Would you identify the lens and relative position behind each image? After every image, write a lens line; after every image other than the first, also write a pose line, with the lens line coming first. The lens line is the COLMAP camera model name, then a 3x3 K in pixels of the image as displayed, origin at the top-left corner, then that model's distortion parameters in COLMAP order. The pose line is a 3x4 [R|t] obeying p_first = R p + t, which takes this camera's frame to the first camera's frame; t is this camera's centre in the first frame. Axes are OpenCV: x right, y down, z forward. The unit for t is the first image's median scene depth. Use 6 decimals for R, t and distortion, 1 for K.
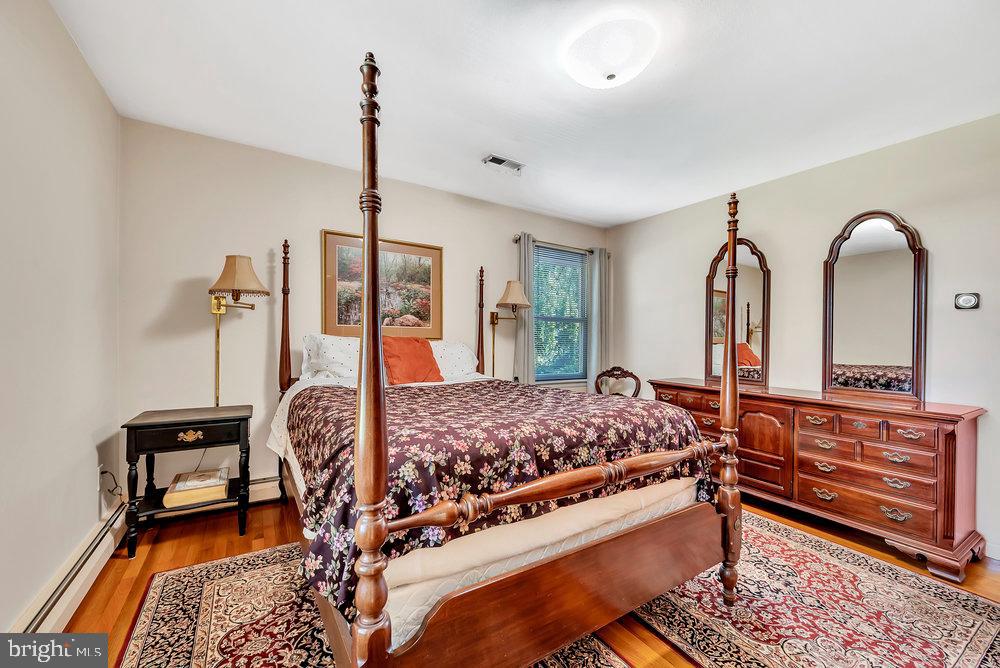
lens RADIAL K [[396.6, 0, 490.4], [0, 396.6, 350.5], [0, 0, 1]] dist [-0.001639, 0.000001]
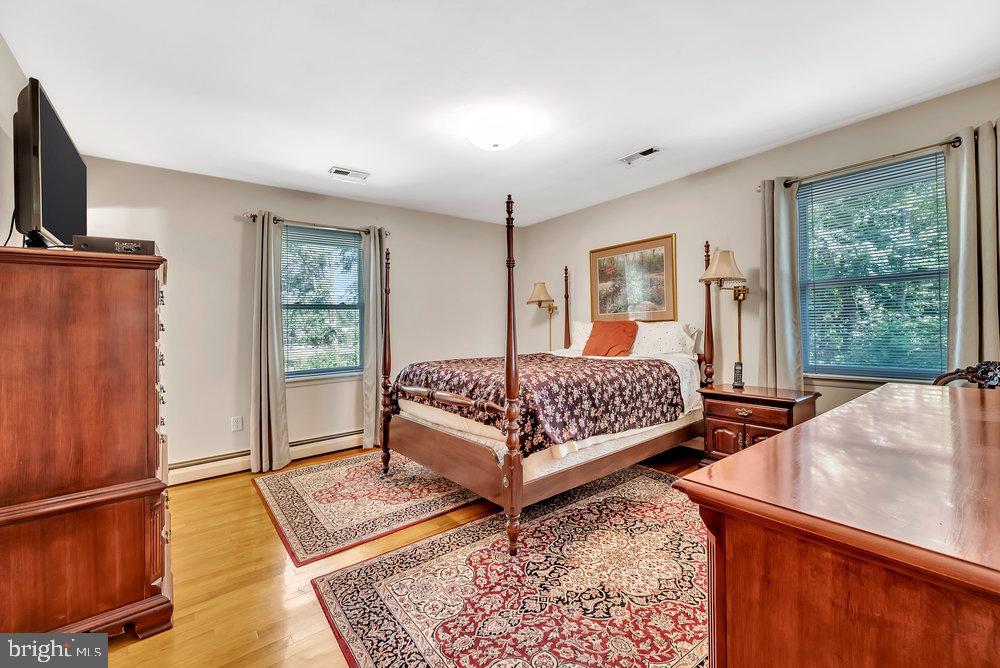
lens RADIAL K [[396.6, 0, 498.9], [0, 396.6, 326.0], [0, 0, 1]] dist [-0.001639, 0.000001]
pose [[0.116837, -0.018319, -0.992982, 1.611805], [0.005948, 0.999825, -0.017745, 0.003882], [0.993133, -0.003833, 0.116925, 0.766776]]
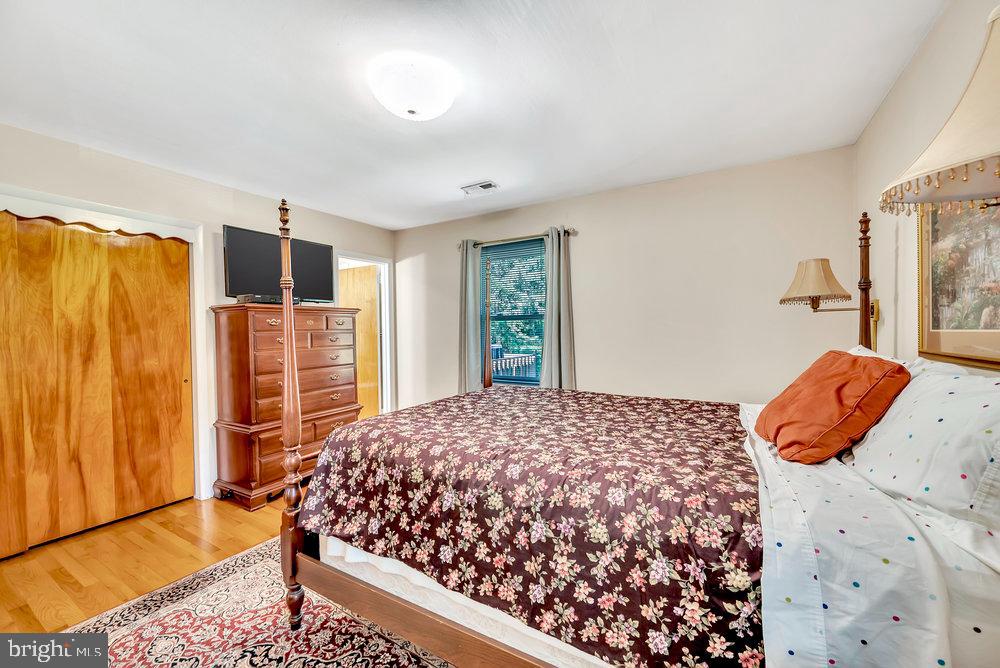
lens RADIAL K [[396.6, 0, 501.5], [0, 396.6, 332.5], [0, 0, 1]] dist [-0.001639, 0.000001]
pose [[-0.877818, -0.001891, -0.478991, 0.574521], [-0.015586, 0.999575, 0.024618, -0.105217], [0.478741, 0.029076, -0.877474, 1.921561]]
